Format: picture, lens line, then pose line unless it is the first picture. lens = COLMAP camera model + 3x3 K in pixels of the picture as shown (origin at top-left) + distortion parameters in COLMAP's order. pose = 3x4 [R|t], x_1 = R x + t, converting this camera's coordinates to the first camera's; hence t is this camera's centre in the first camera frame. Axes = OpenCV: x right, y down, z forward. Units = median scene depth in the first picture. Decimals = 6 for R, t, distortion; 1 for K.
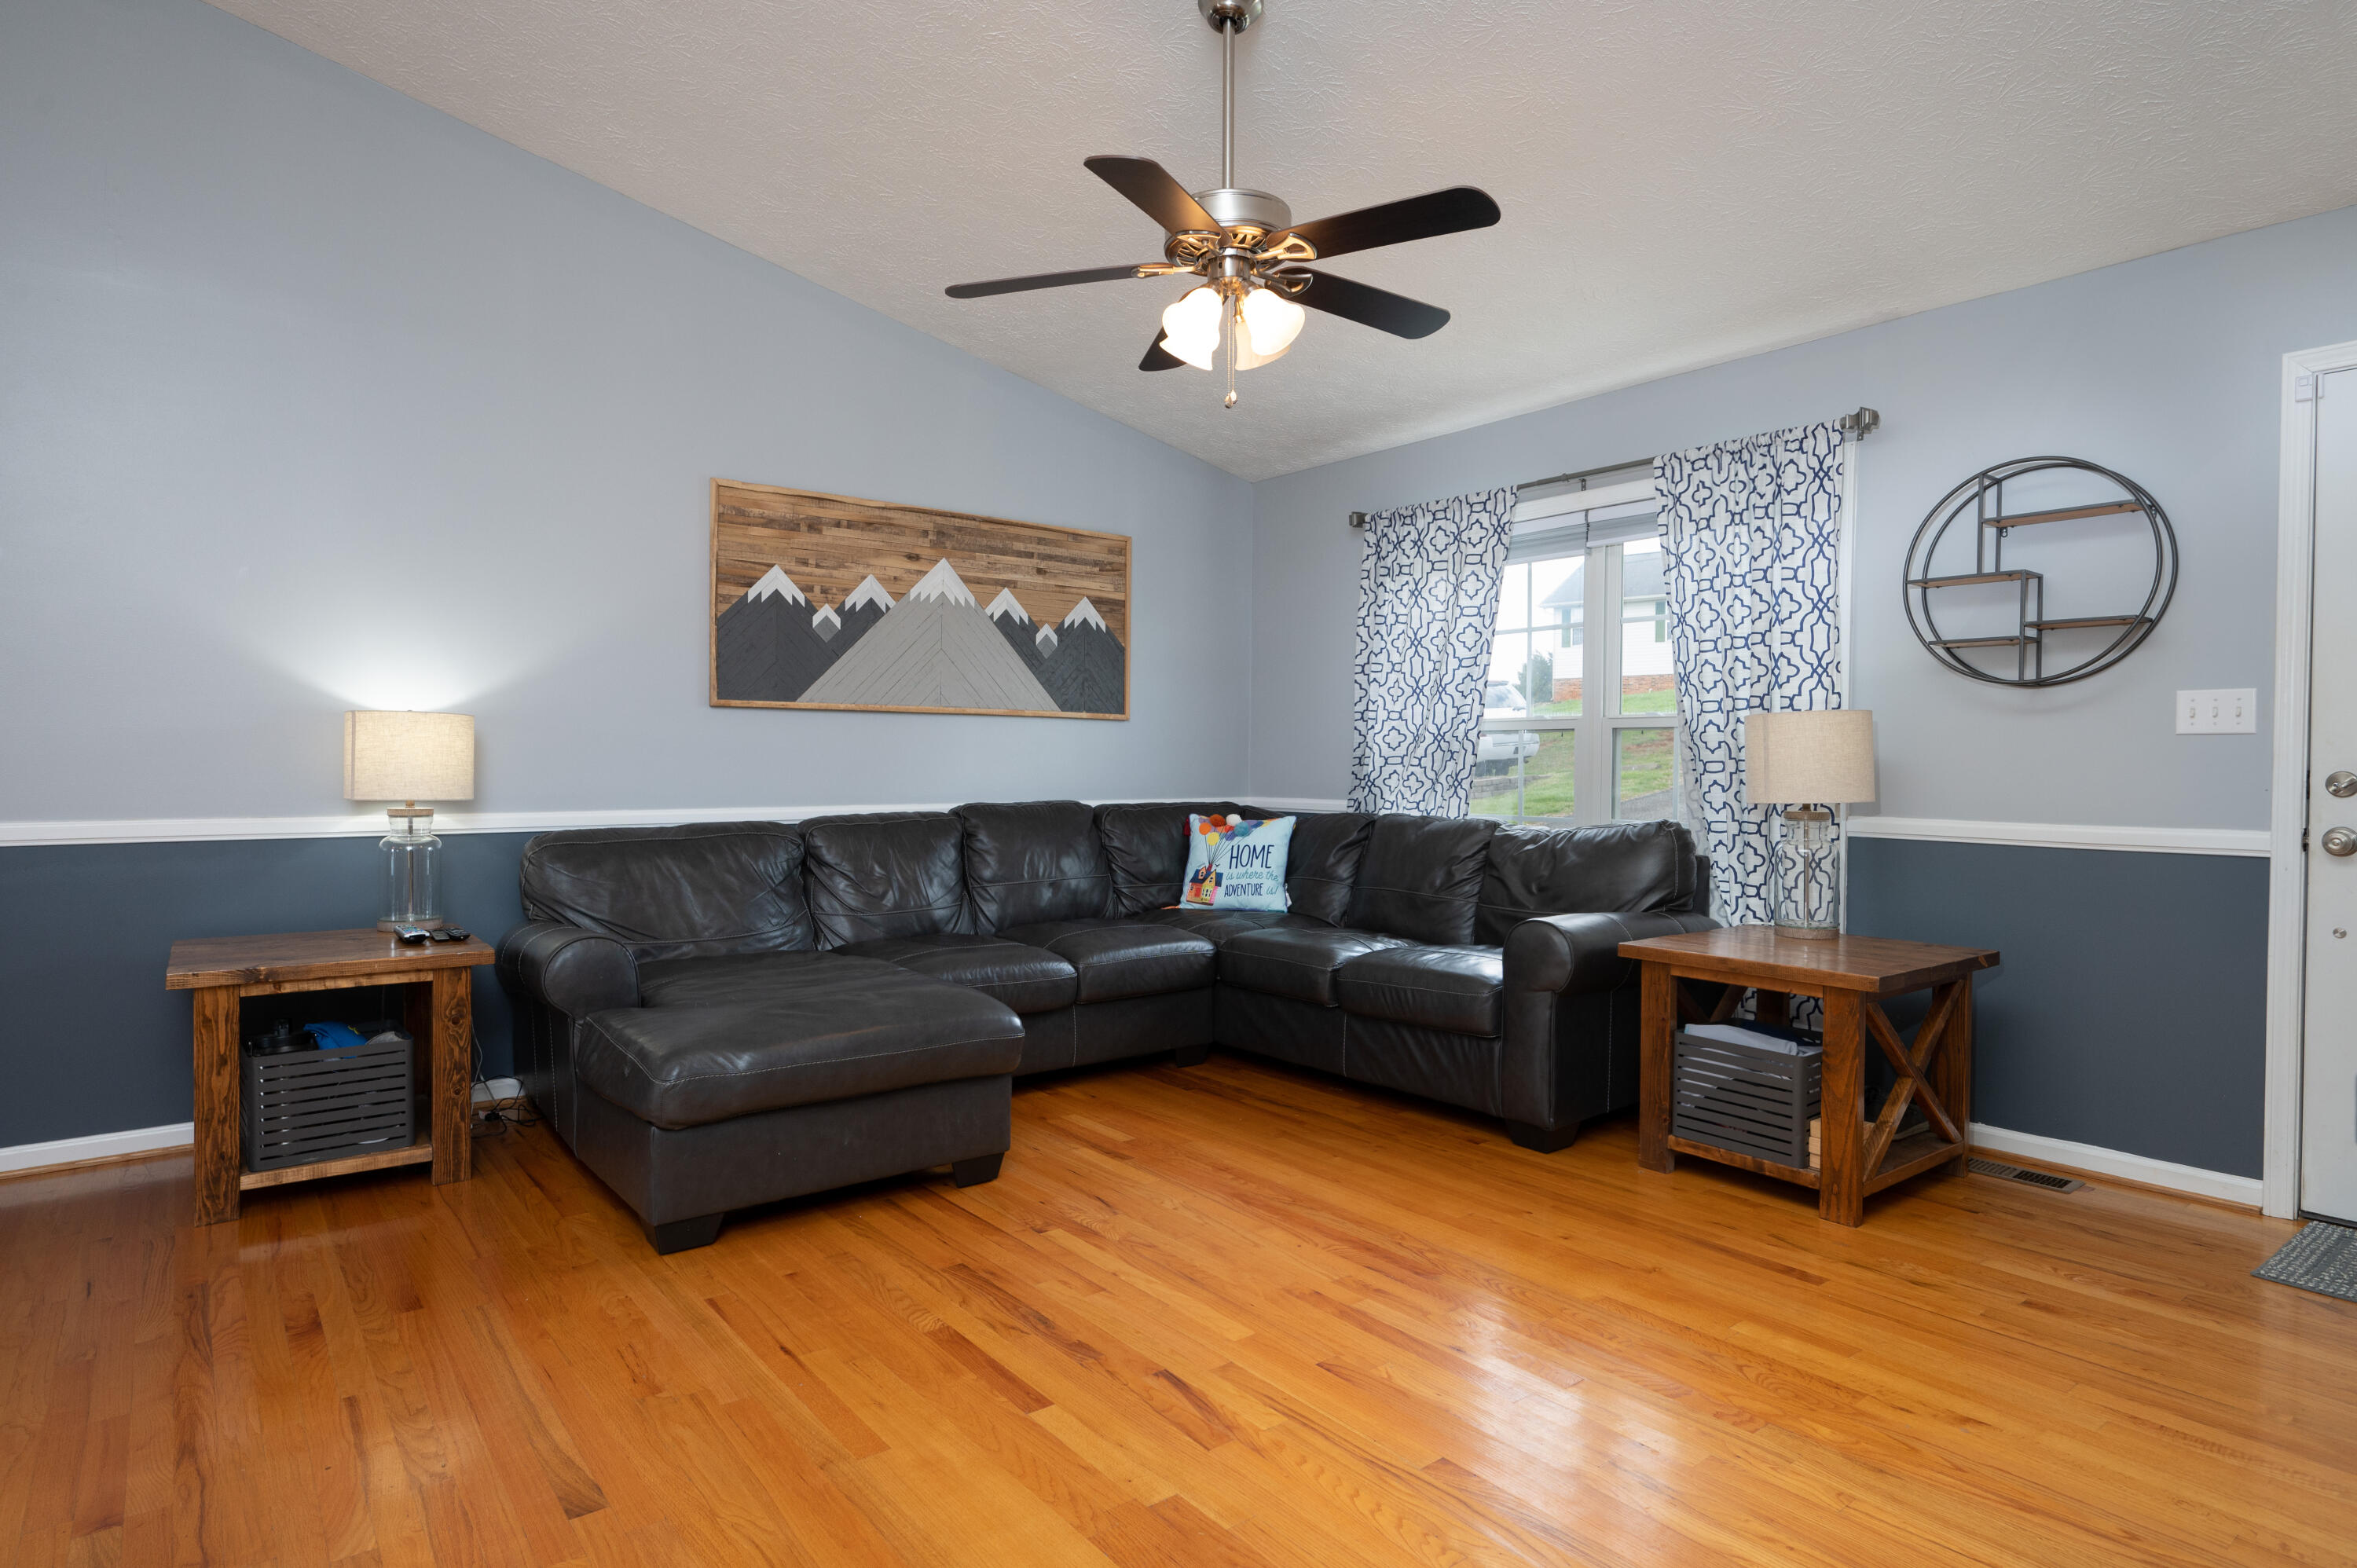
lens RADIAL K [[1269.9, 0, 1168.3], [0, 1269.9, 788.7], [0, 0, 1]] dist [0.000846, 0.000470]
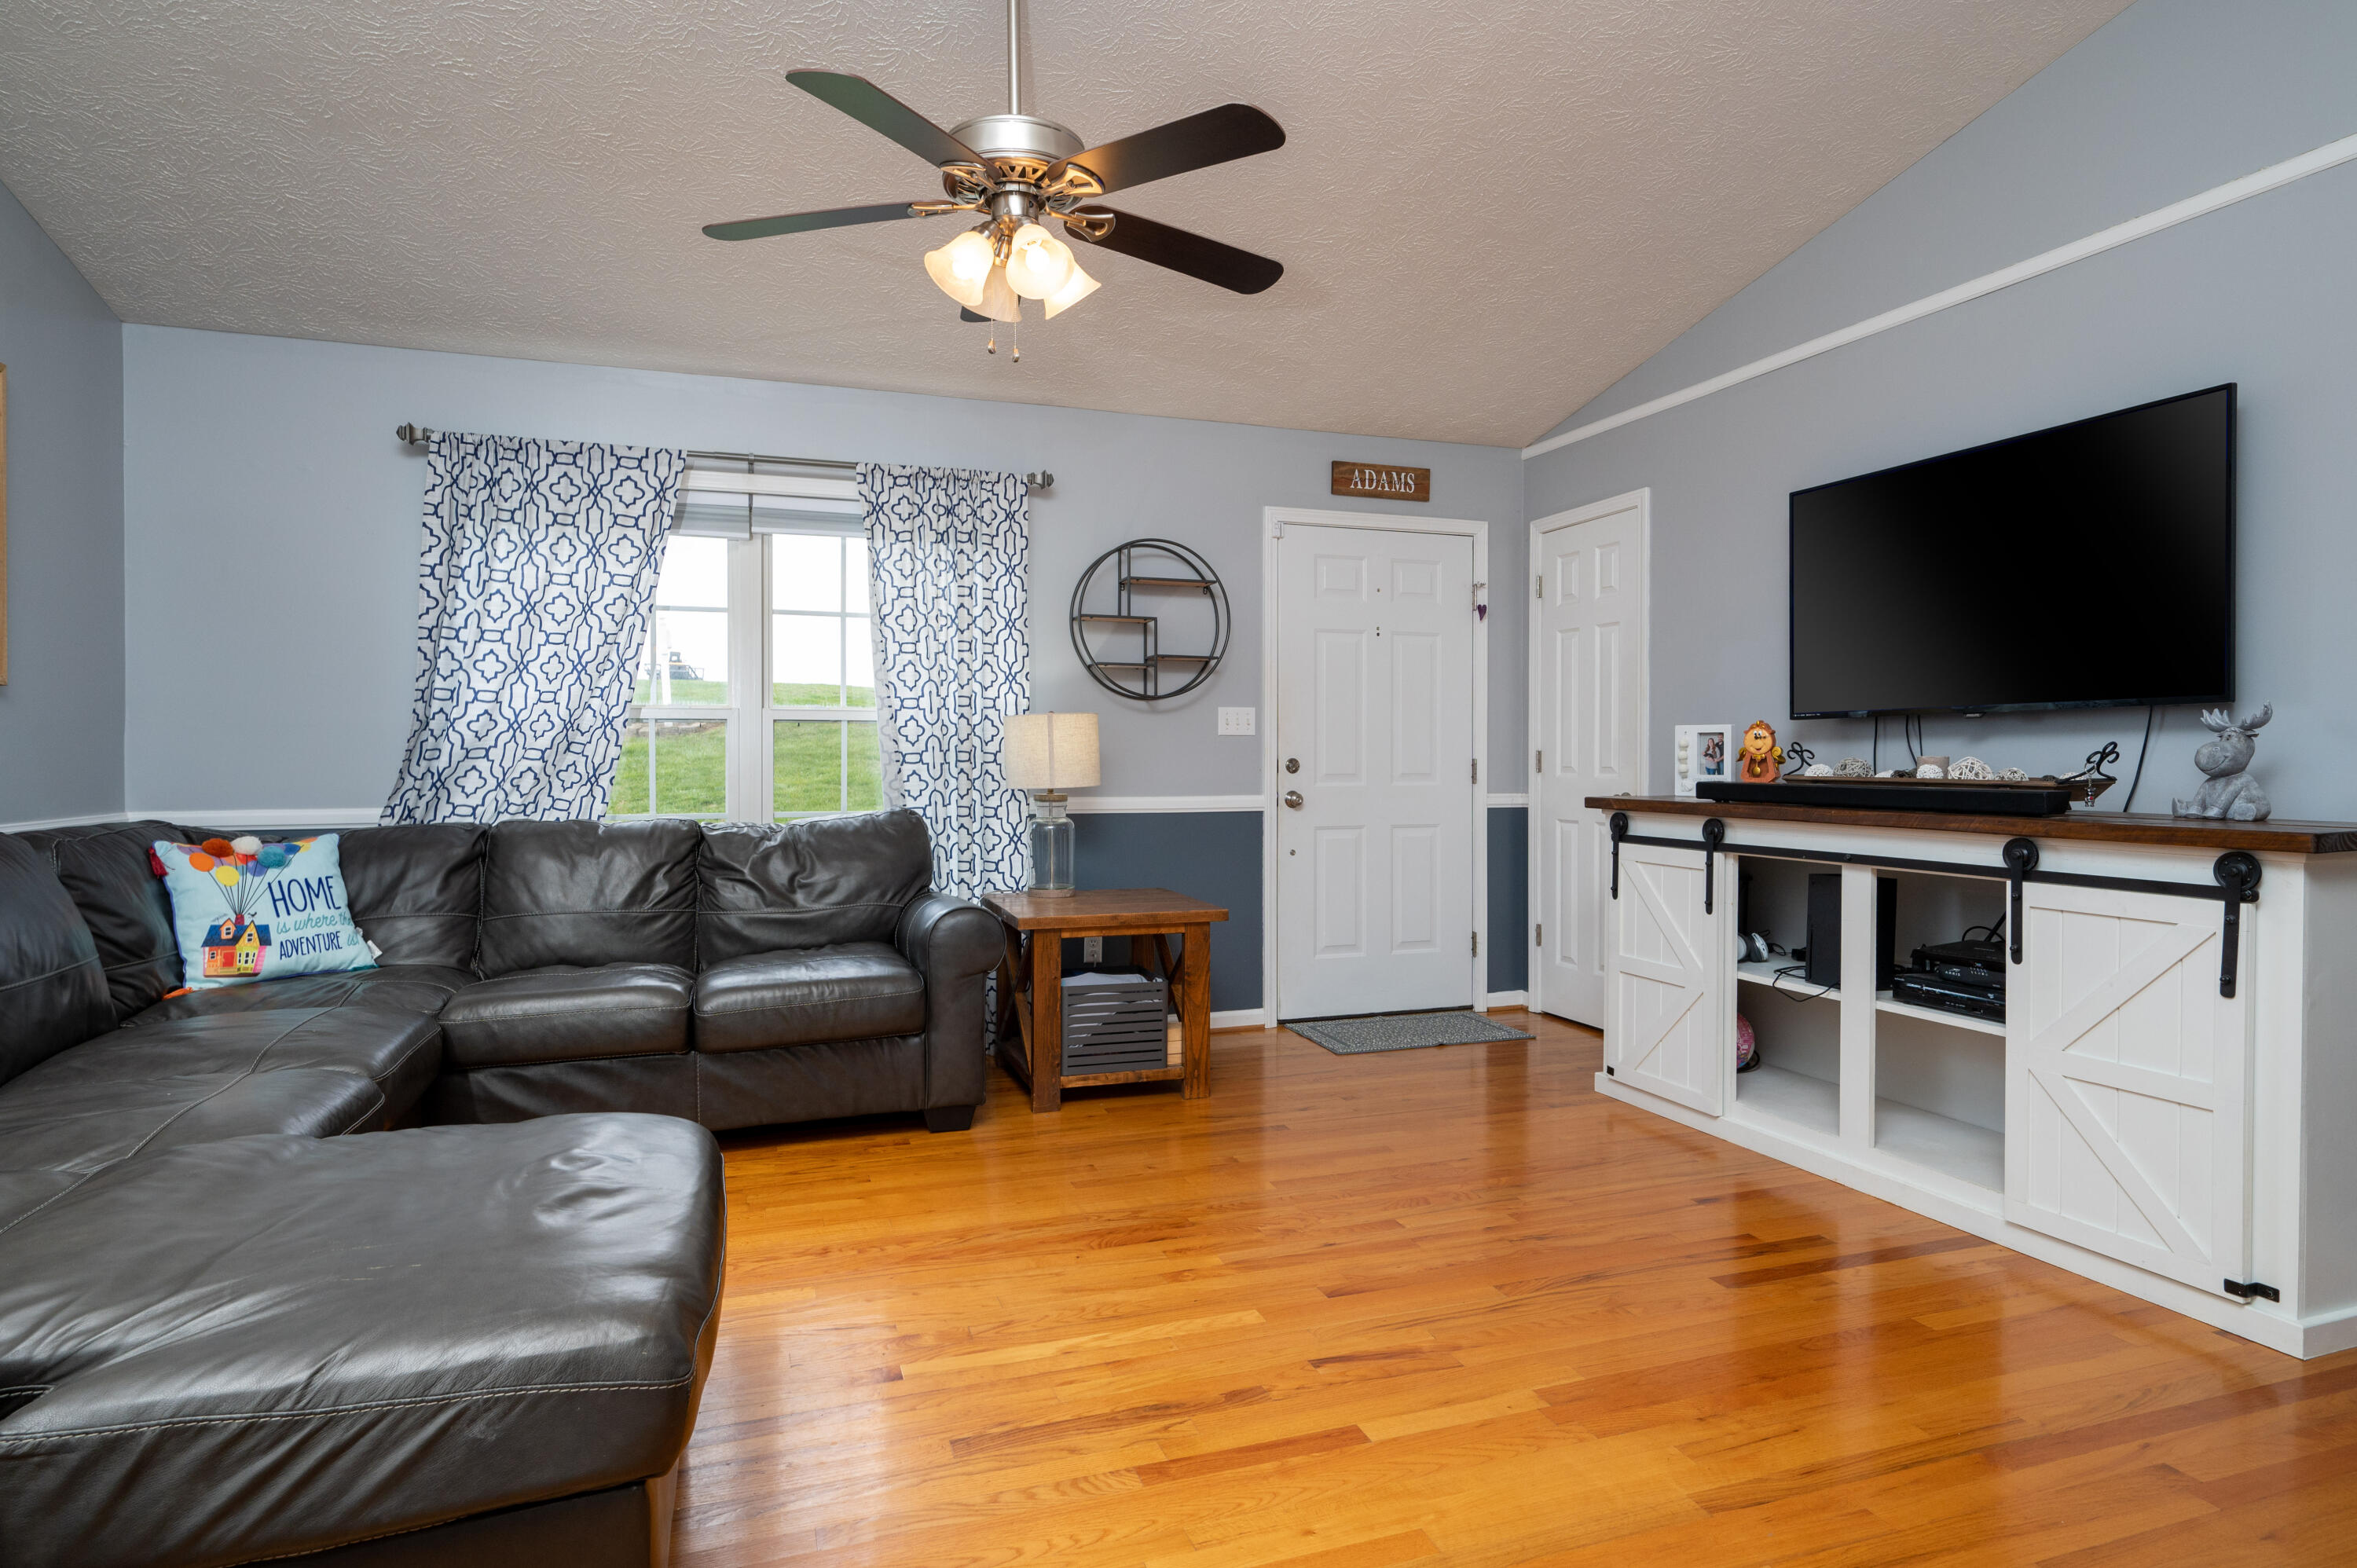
lens RADIAL K [[1273.1, 0, 1178.5], [0, 1273.1, 784.0], [0, 0, 1]] dist [0.001945, 0.000766]
pose [[0.327445, -0.025702, 0.944521, -0.653843], [0.022557, 0.999558, 0.019380, -0.013800], [-0.944601, 0.014960, 0.327880, 0.509189]]
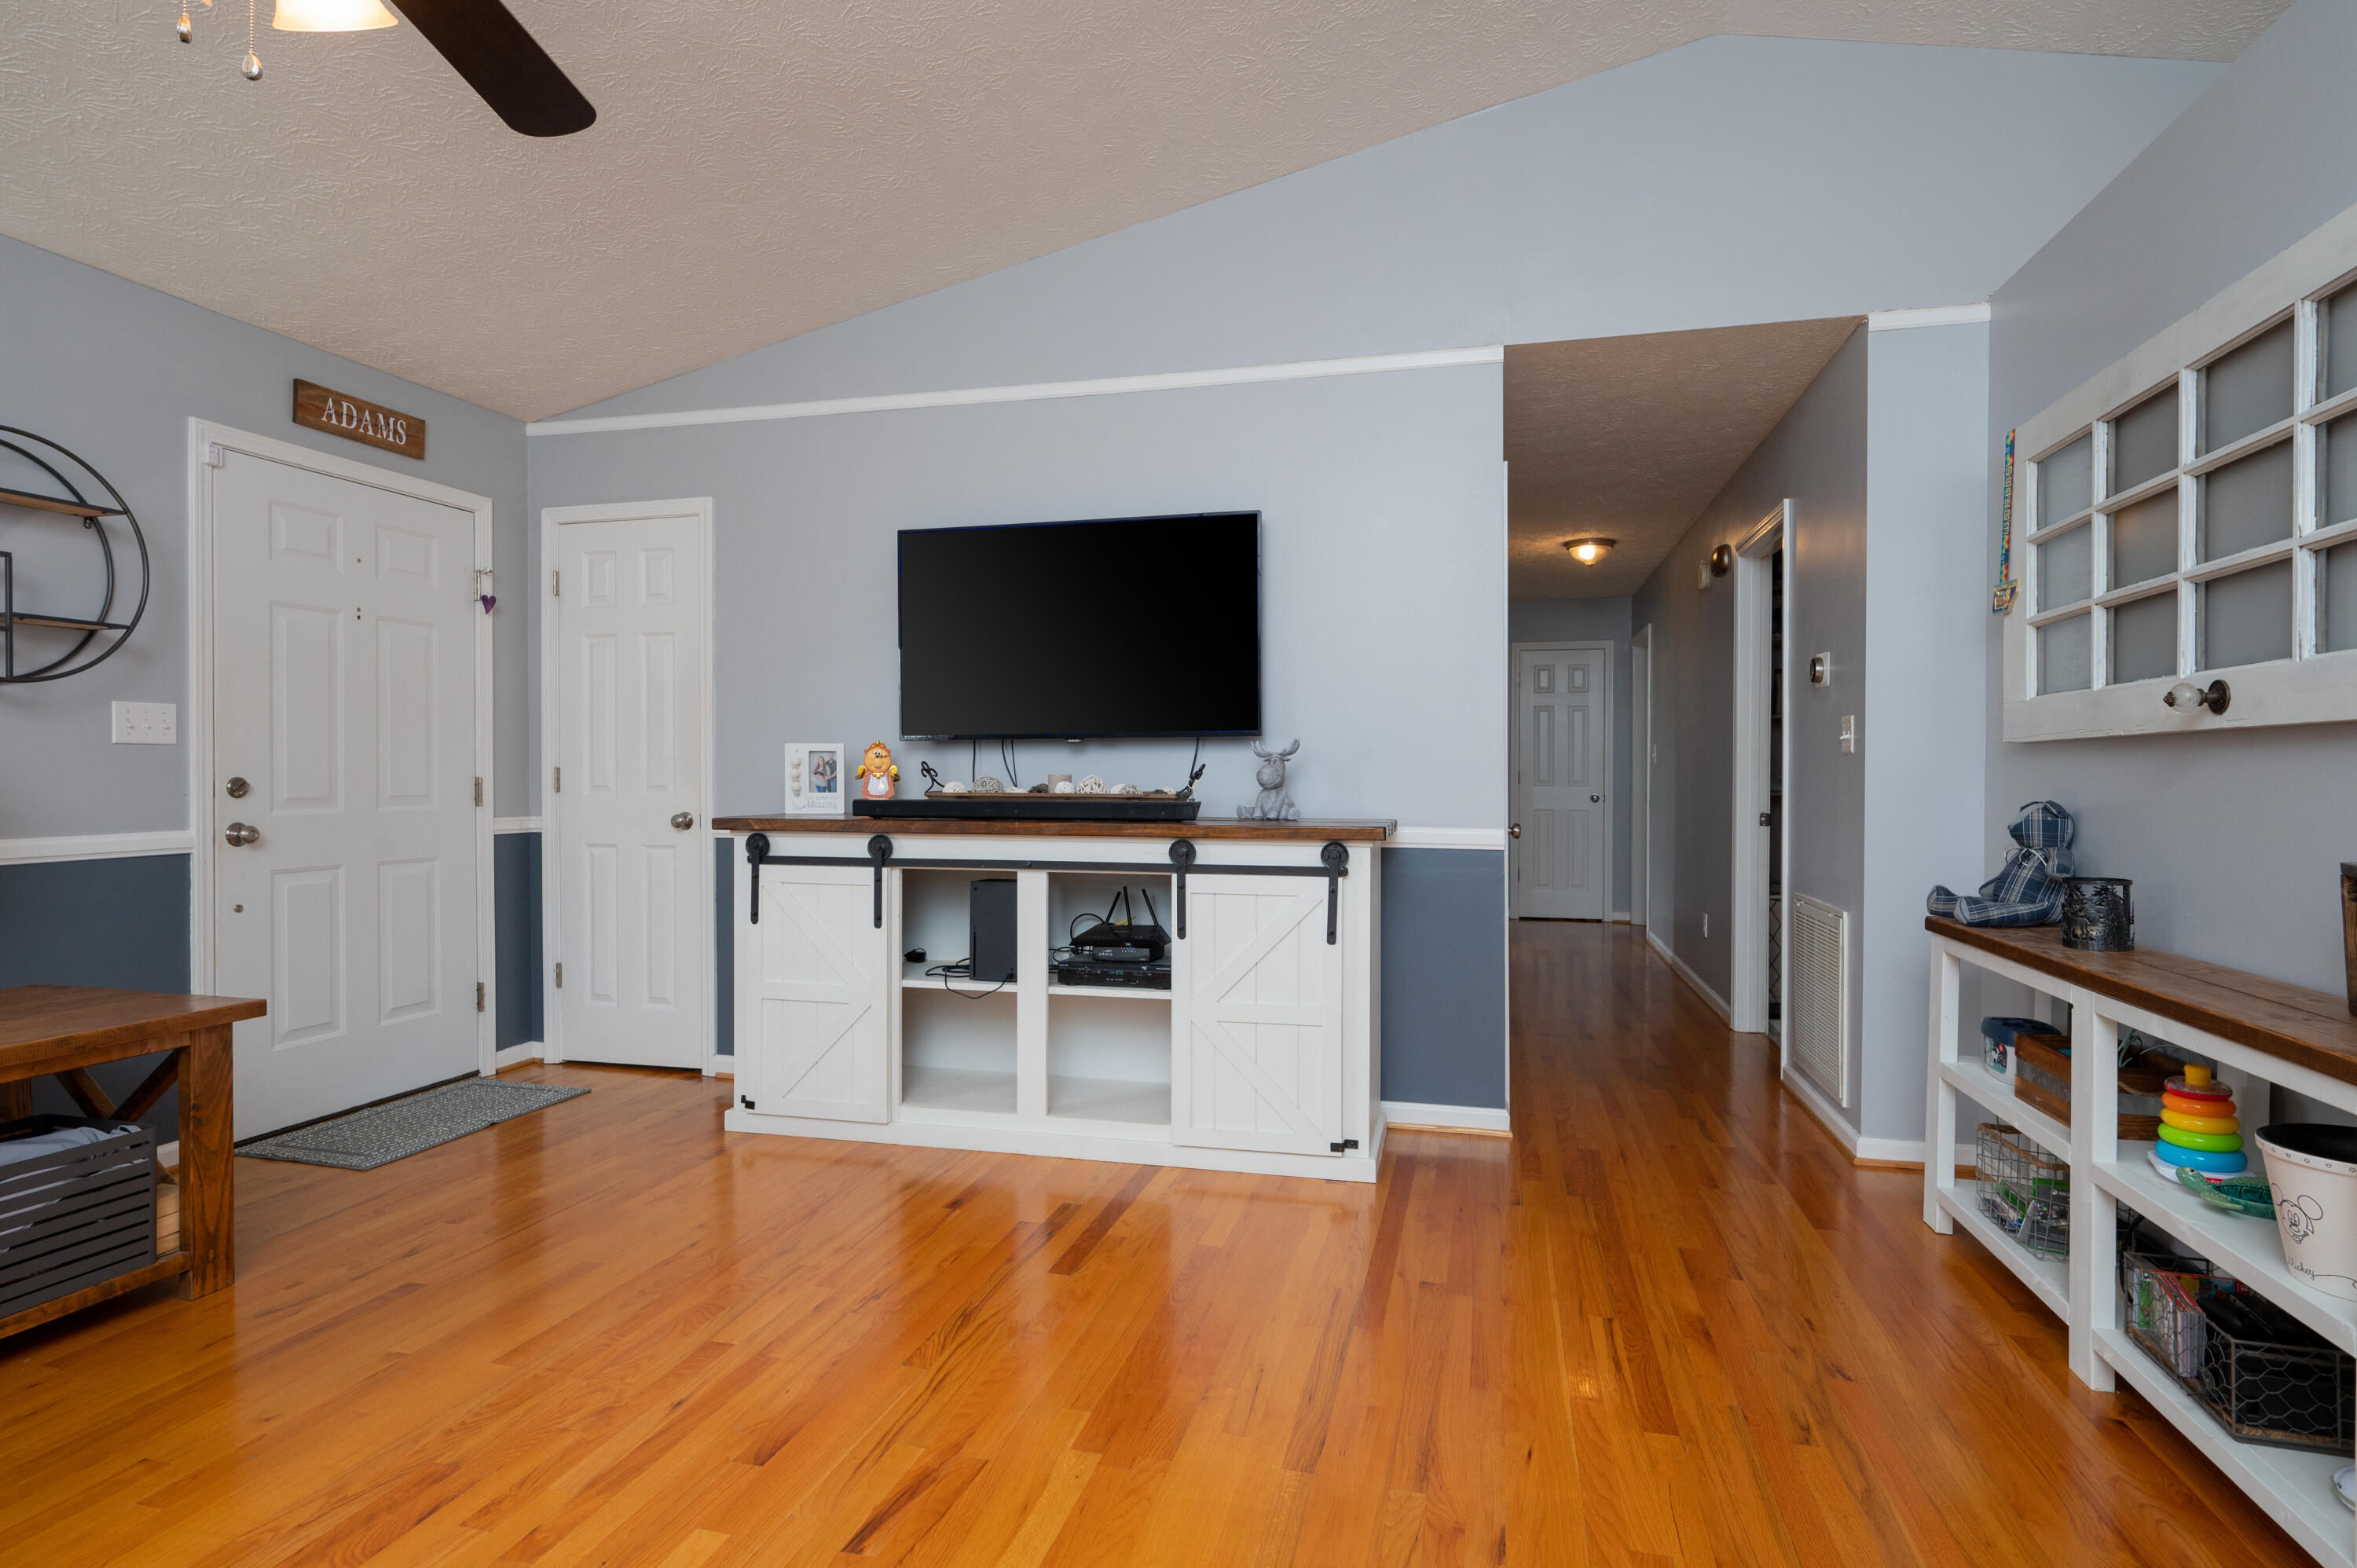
lens RADIAL K [[1188.7, 0, 1178.5], [0, 1188.7, 784.0], [0, 0, 1]] dist [-0.002041, 0.000463]
pose [[-0.605446, -0.012640, 0.795786, -0.472537], [0.014239, 0.999542, 0.026710, -0.021589], [-0.795759, 0.027502, -0.604988, 0.847829]]
